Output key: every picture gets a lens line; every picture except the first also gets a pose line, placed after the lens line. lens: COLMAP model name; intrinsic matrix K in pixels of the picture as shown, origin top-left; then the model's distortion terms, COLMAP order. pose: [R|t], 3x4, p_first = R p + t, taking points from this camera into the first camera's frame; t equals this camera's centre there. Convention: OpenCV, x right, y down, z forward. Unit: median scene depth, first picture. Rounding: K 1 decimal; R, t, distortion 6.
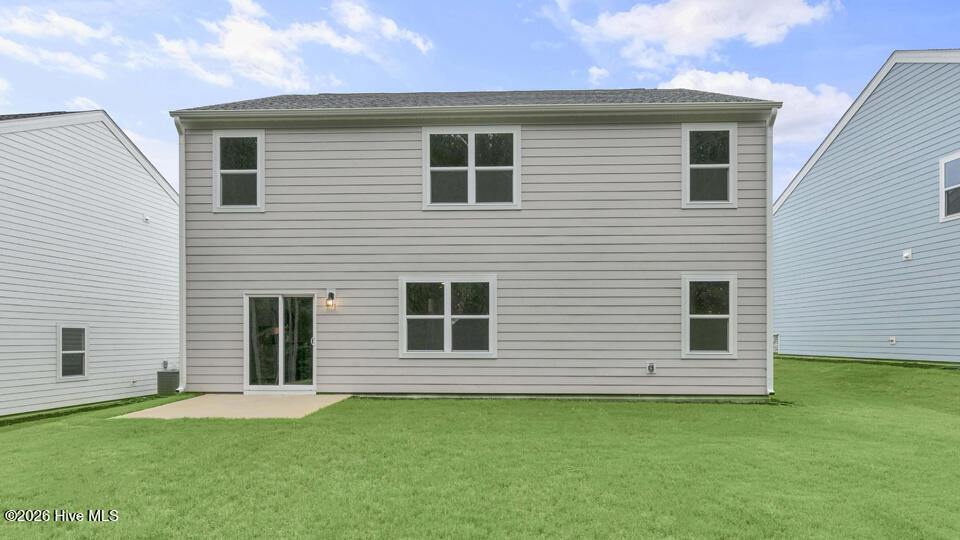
lens RADIAL K [[573.4, 0, 619.0], [0, 573.4, 356.6], [0, 0, 1]] dist [0.002126, -0.000436]
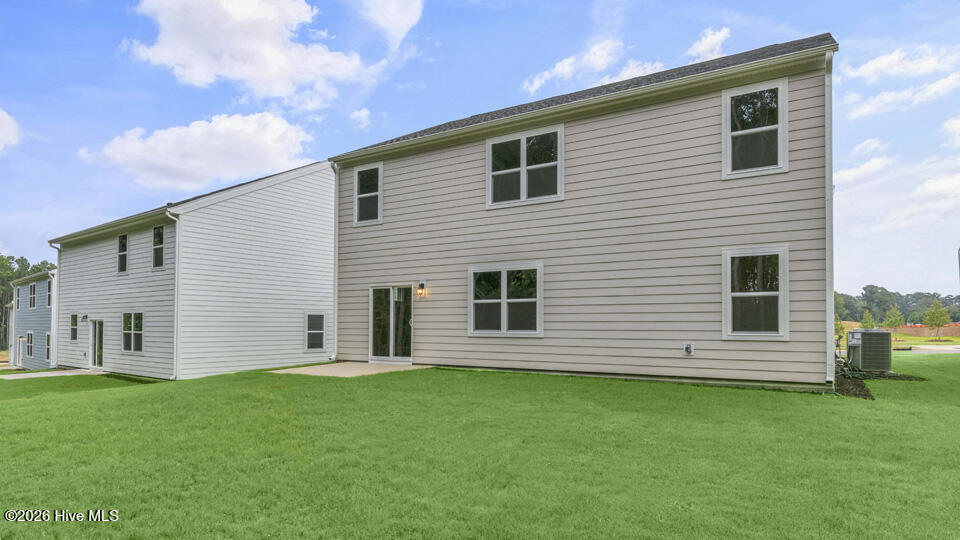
lens RADIAL K [[581.0, 0, 478.8], [0, 581.0, 322.8], [0, 0, 1]] dist [0.002230, 0.000524]
pose [[0.858286, -0.001989, -0.513168, 0.250866], [-0.011927, 0.999645, -0.023821, 0.002571], [0.513033, 0.026566, 0.857957, -0.015174]]
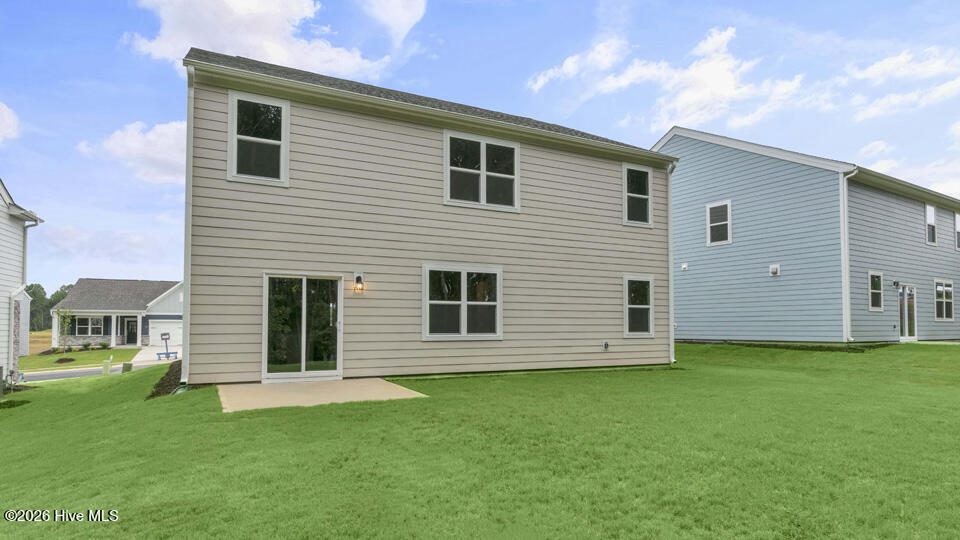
lens RADIAL K [[581.0, 0, 478.8], [0, 581.0, 322.8], [0, 0, 1]] dist [0.002230, 0.000524]
pose [[0.853072, 0.001987, 0.521790, -0.858886], [0.014364, 0.999524, -0.027289, -0.000161], [-0.521596, 0.030775, 0.852637, 0.033602]]
